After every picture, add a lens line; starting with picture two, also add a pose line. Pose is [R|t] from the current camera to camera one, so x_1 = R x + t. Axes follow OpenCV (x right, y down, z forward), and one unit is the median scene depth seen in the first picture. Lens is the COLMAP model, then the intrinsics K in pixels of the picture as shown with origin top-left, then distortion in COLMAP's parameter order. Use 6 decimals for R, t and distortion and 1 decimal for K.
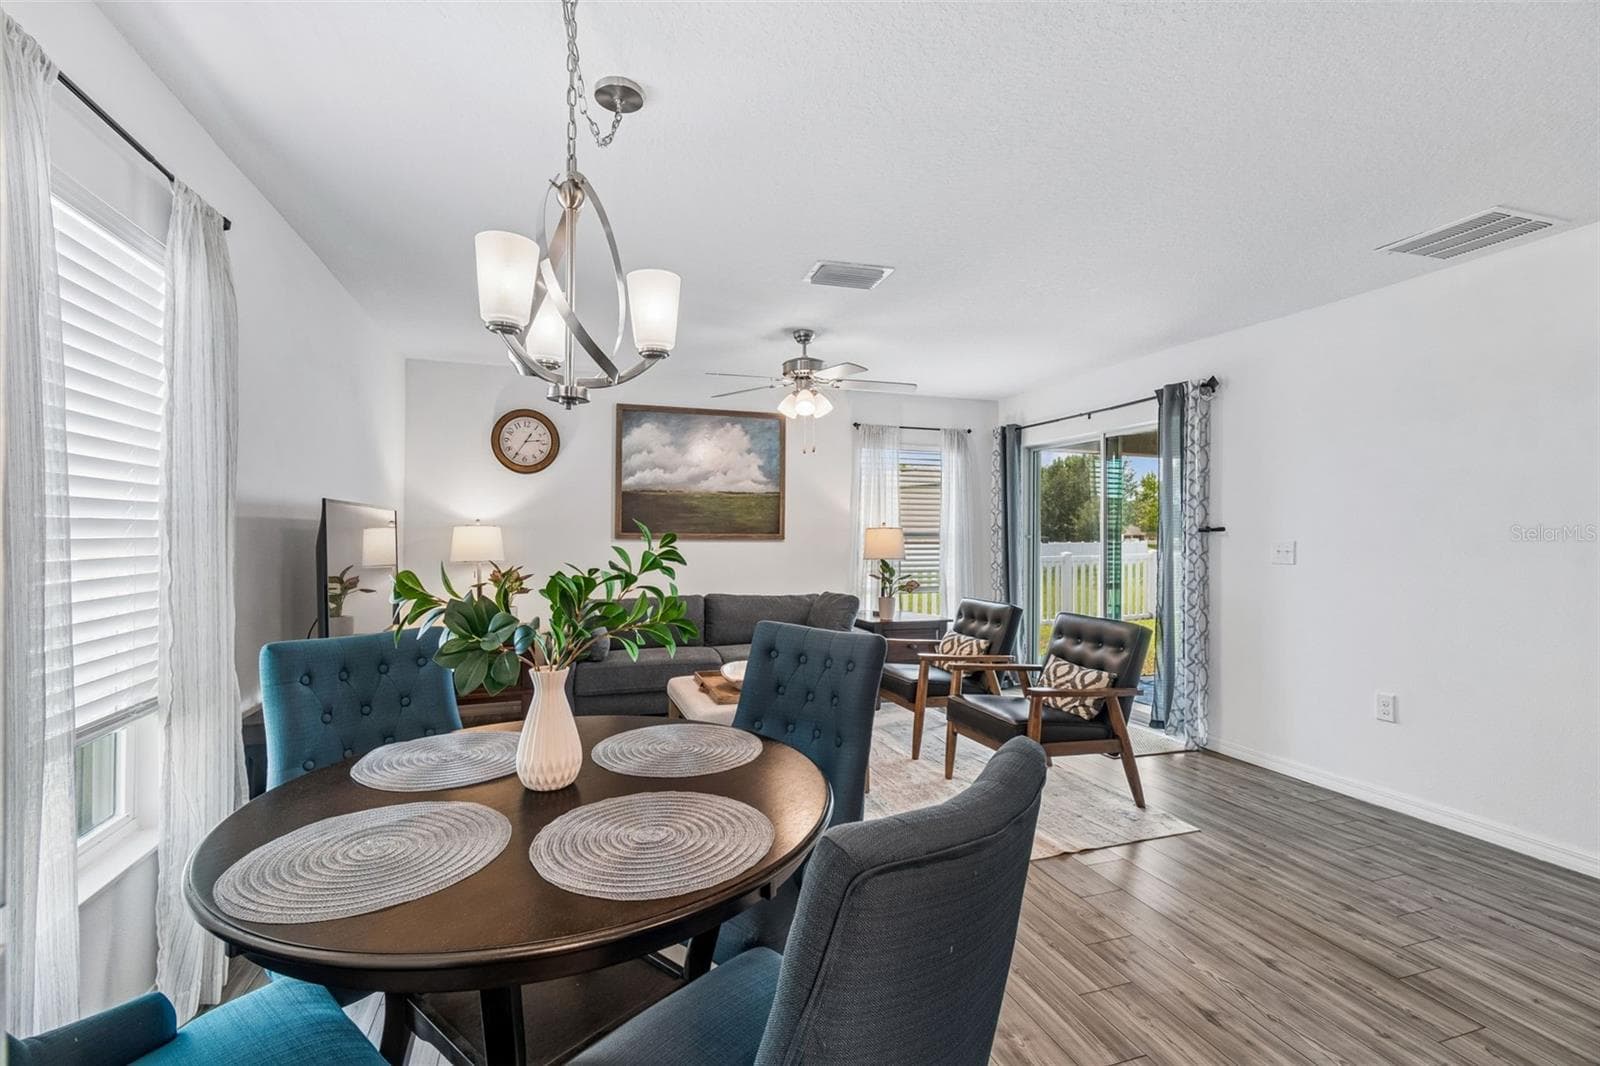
lens RADIAL K [[705.1, 0, 795.6], [0, 705.1, 534.0], [0, 0, 1]] dist [-0.005048, -0.000607]
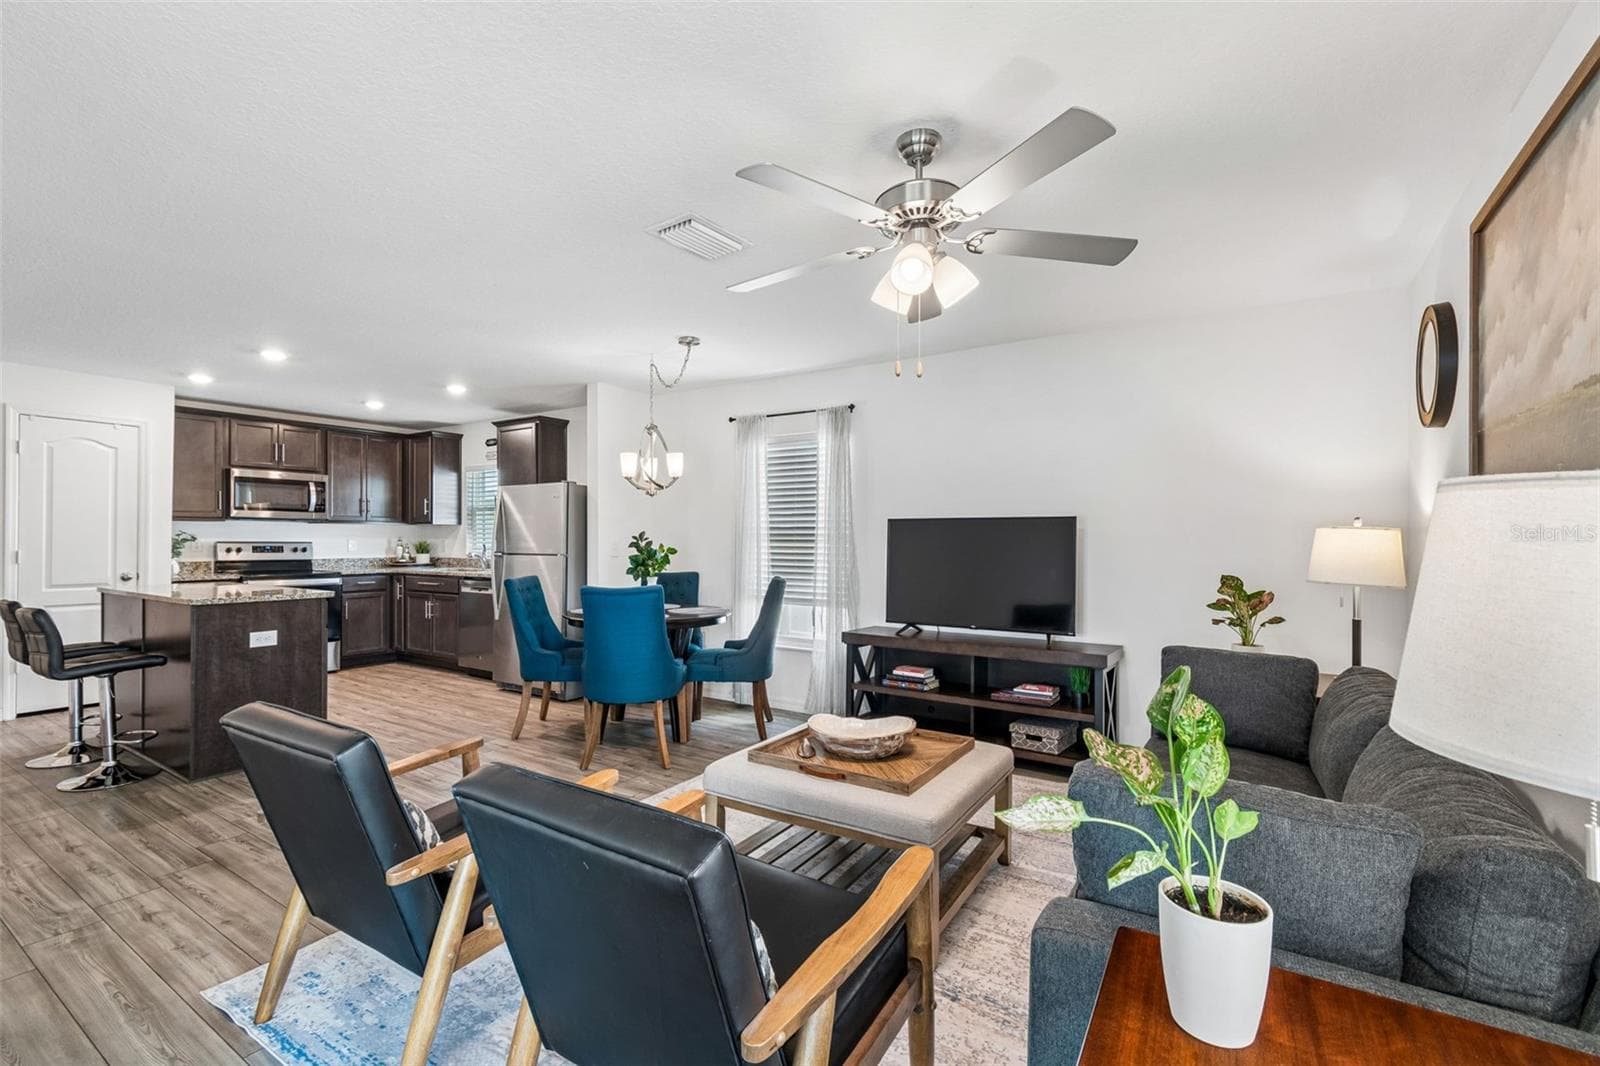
lens RADIAL K [[705.1, 0, 795.6], [0, 705.1, 534.0], [0, 0, 1]] dist [-0.005048, -0.000607]
pose [[-0.783822, -0.006934, -0.620947, 0.748131], [-0.001119, 0.999952, -0.009753, 0.013127], [0.620985, -0.006950, -0.783792, 2.506516]]
